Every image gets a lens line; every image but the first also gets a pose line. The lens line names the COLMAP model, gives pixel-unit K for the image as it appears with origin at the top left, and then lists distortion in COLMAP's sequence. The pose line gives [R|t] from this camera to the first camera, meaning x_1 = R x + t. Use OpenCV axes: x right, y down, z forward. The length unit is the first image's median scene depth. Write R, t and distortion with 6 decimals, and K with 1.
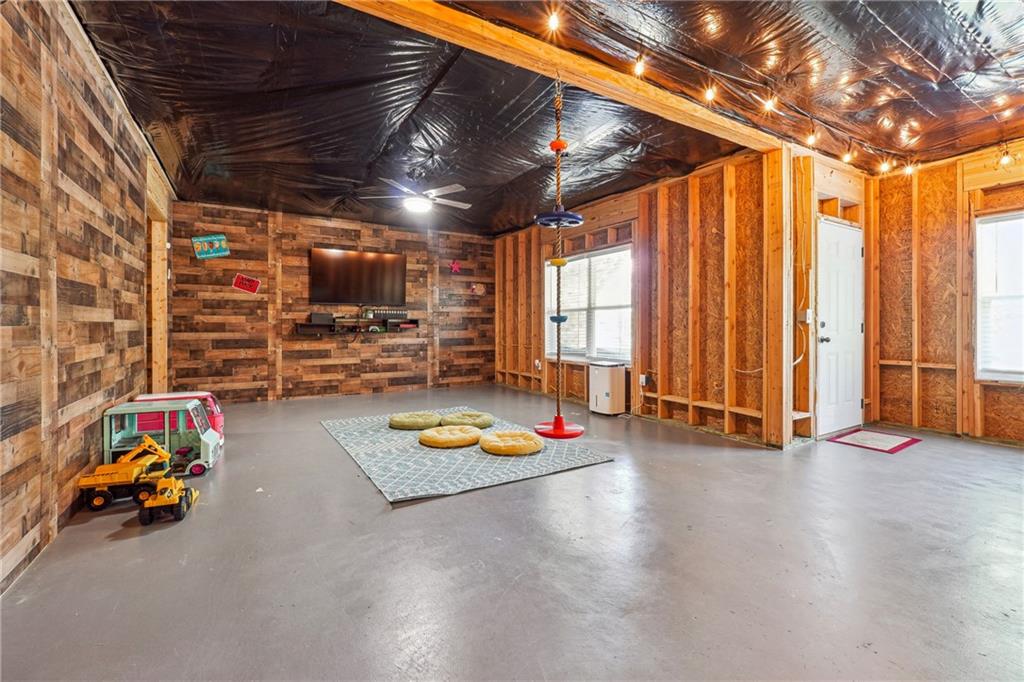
lens RADIAL K [[442.5, 0, 511.7], [0, 442.5, 331.1], [0, 0, 1]] dist [-0.000585, -0.000049]
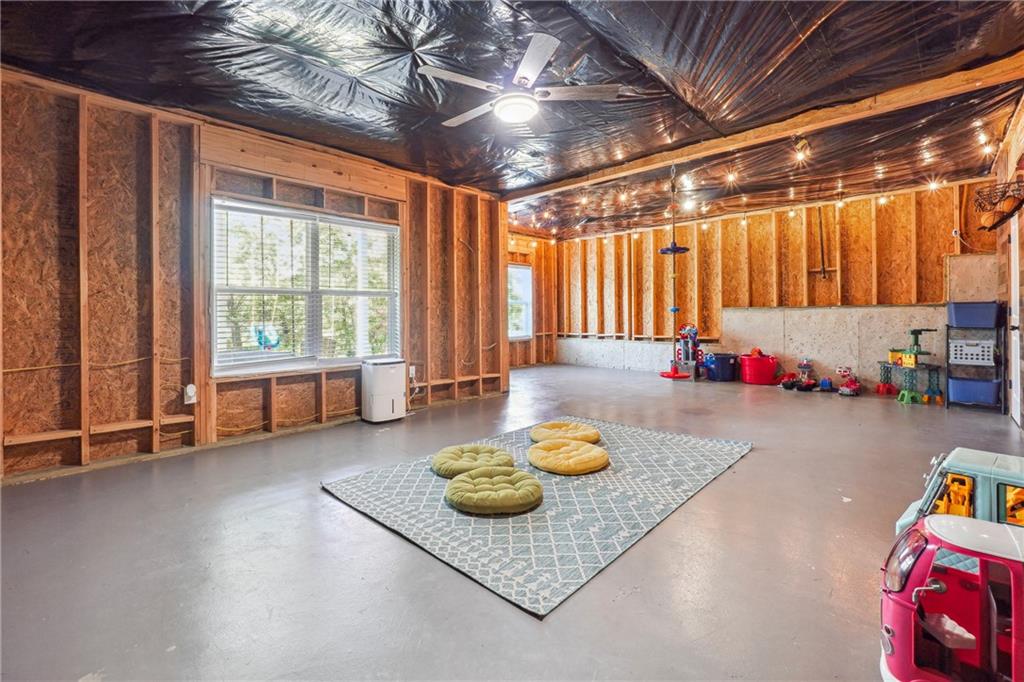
lens RADIAL K [[442.5, 0, 512.6], [0, 442.5, 314.2], [0, 0, 1]] dist [-0.000585, -0.000049]
pose [[-0.257826, 0.006073, 0.966172, -0.757216], [0.018008, 0.999837, -0.001479, -0.010981], [-0.966024, 0.017018, -0.257893, 1.127577]]
